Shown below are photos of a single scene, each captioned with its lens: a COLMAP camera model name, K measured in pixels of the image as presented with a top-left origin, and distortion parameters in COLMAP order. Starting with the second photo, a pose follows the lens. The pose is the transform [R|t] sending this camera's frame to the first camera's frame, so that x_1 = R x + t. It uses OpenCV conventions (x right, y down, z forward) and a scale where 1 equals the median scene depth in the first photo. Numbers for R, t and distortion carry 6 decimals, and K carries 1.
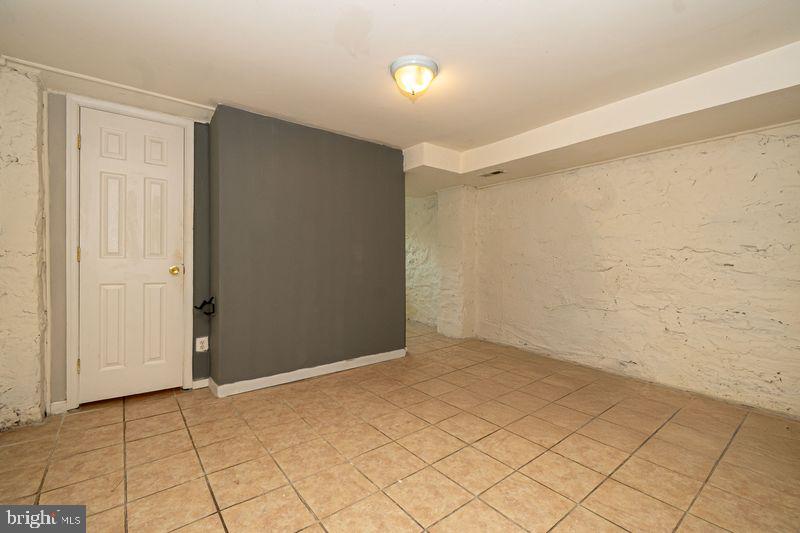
lens RADIAL K [[352.0, 0, 400.2], [0, 352.0, 261.5], [0, 0, 1]] dist [0.000633, -0.000347]
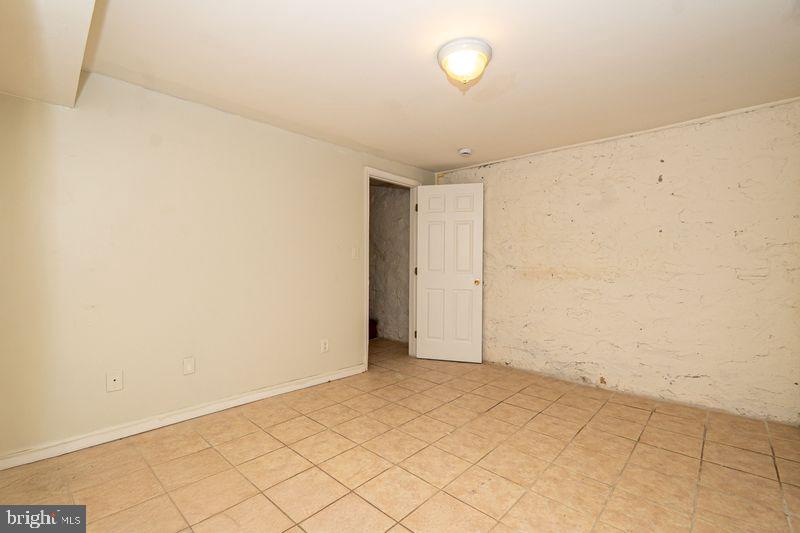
lens RADIAL K [[352.0, 0, 400.4], [0, 352.0, 264.0], [0, 0, 1]] dist [0.000633, -0.000347]
pose [[-0.986905, -0.010082, -0.160989, 0.351570], [-0.013699, 0.999678, 0.021375, -0.048486], [0.160721, 0.023300, -0.986725, 1.977993]]
